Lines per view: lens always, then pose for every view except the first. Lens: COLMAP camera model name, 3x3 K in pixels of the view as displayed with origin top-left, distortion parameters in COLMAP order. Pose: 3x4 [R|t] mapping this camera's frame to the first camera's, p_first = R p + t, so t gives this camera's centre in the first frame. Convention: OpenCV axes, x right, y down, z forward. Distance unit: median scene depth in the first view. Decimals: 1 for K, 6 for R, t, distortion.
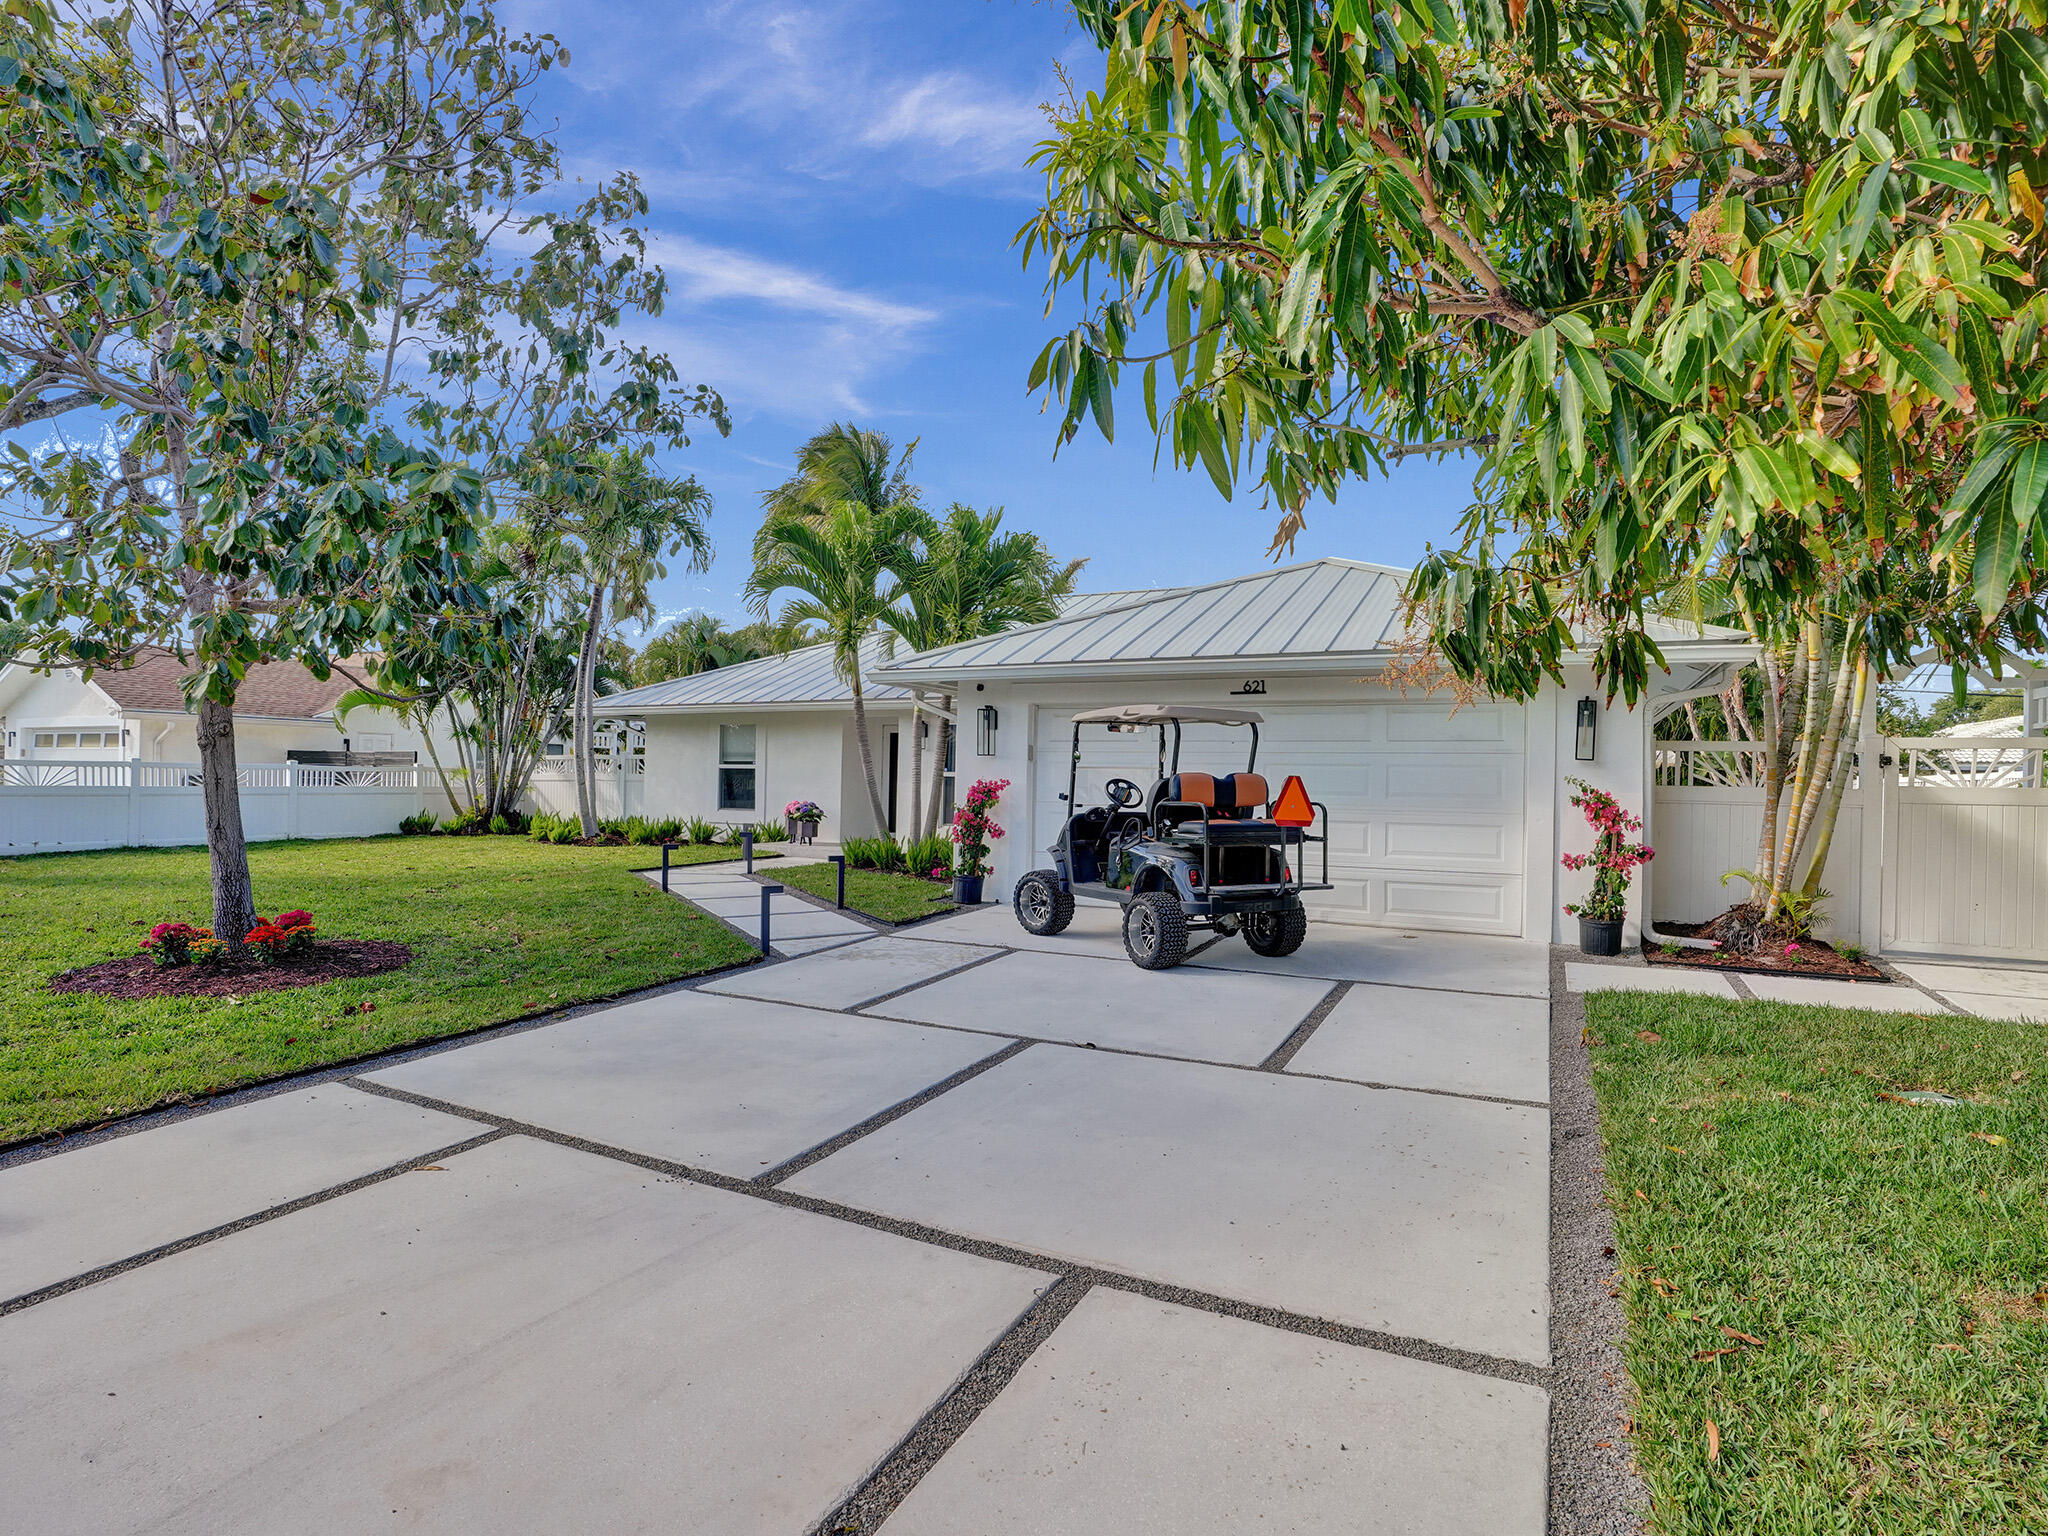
lens RADIAL K [[1114.4, 0, 1022.9], [0, 1114.4, 767.8], [0, 0, 1]] dist [-0.006599, -0.000620]
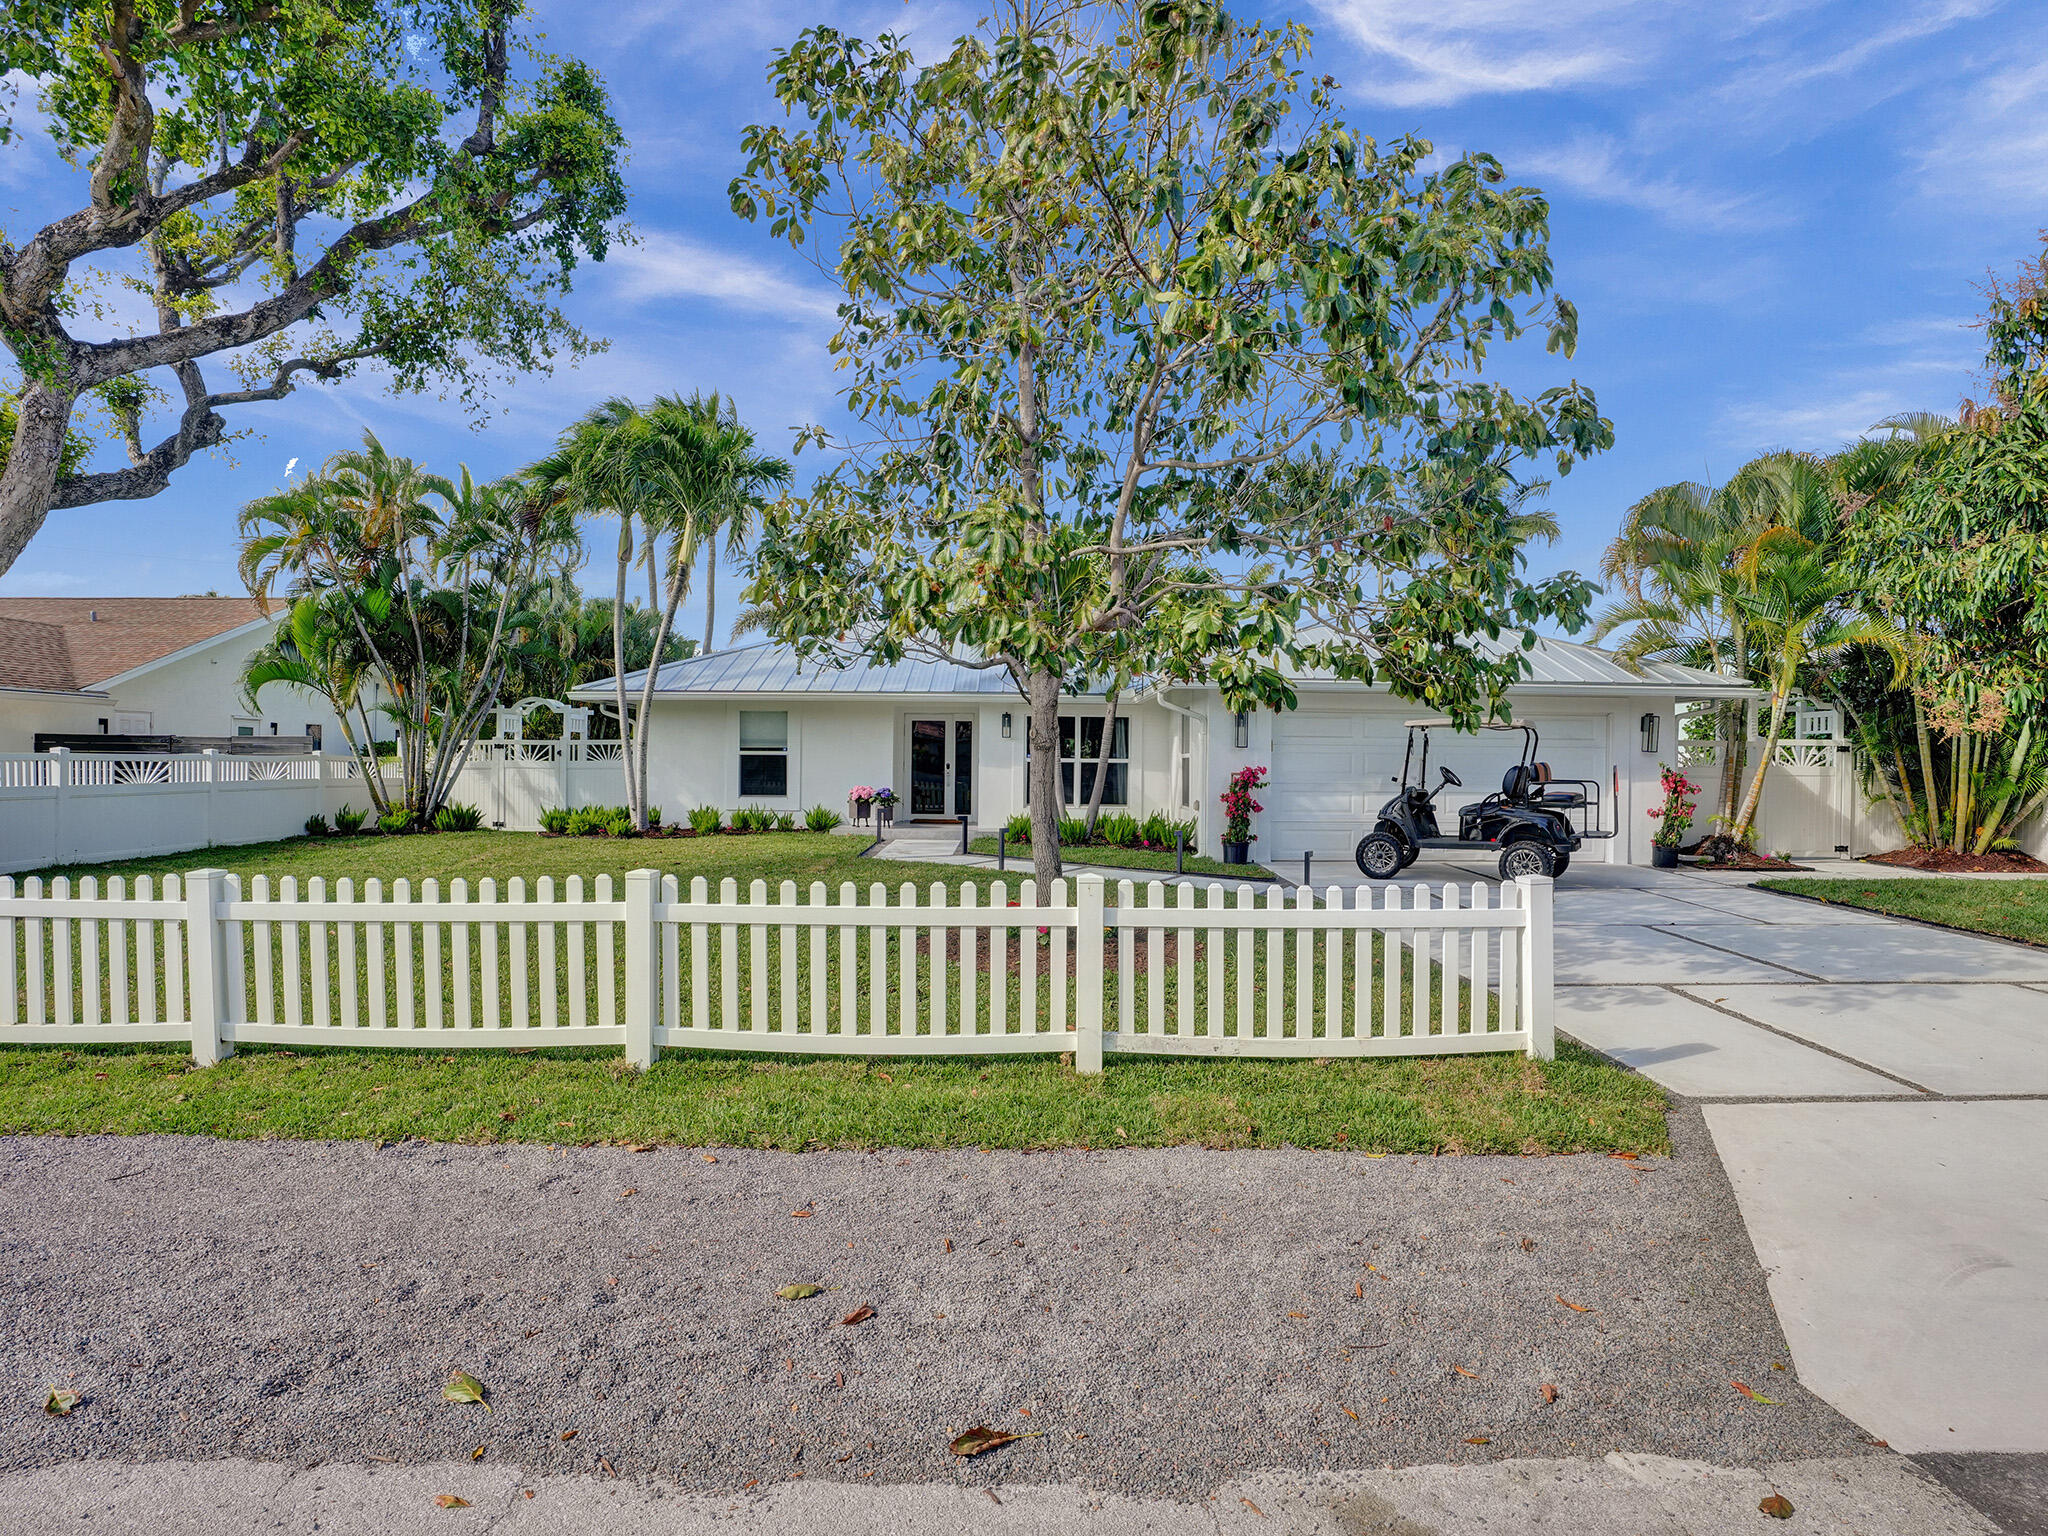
lens RADIAL K [[1114.4, 0, 1036.2], [0, 1114.4, 773.8], [0, 0, 1]] dist [-0.006599, -0.000620]
pose [[0.870664, -0.015049, 0.491649, -0.539673], [0.001094, 0.999589, 0.028659, -0.011374], [-0.491878, -0.024415, 0.870322, 0.004837]]
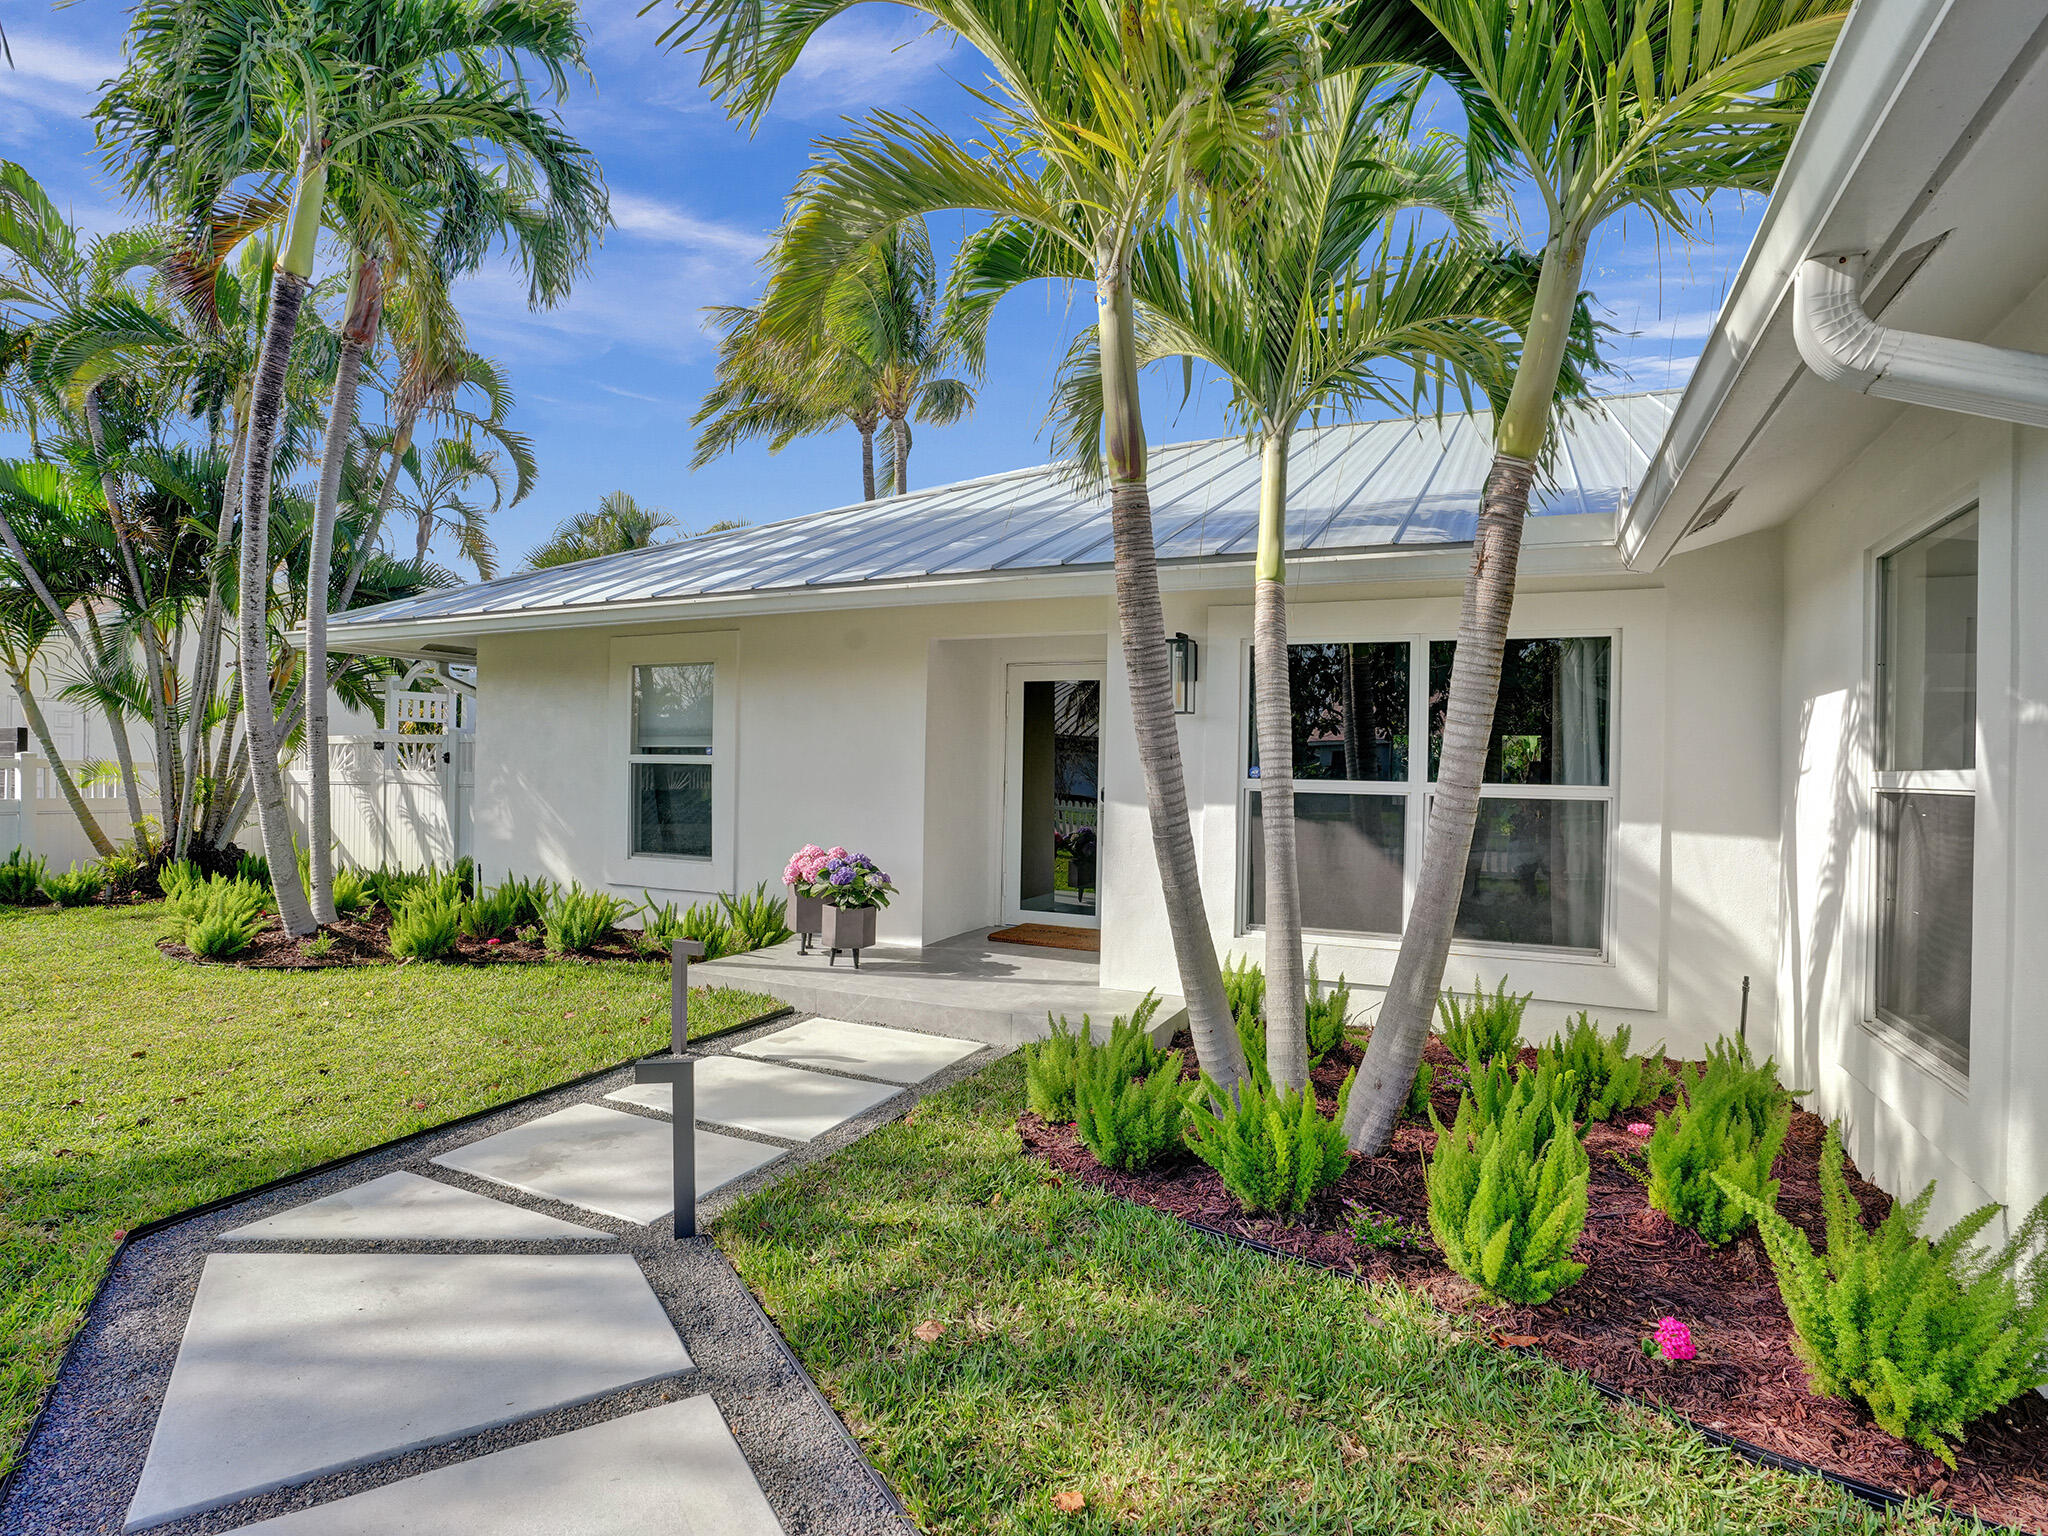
lens RADIAL K [[1114.4, 0, 1026.1], [0, 1114.4, 761.4], [0, 0, 1]] dist [-0.006599, -0.000620]
pose [[0.999524, -0.006047, 0.030266, -0.132214], [0.005447, 0.999787, 0.019893, -0.008070], [-0.030380, -0.019719, 0.999344, 0.564479]]
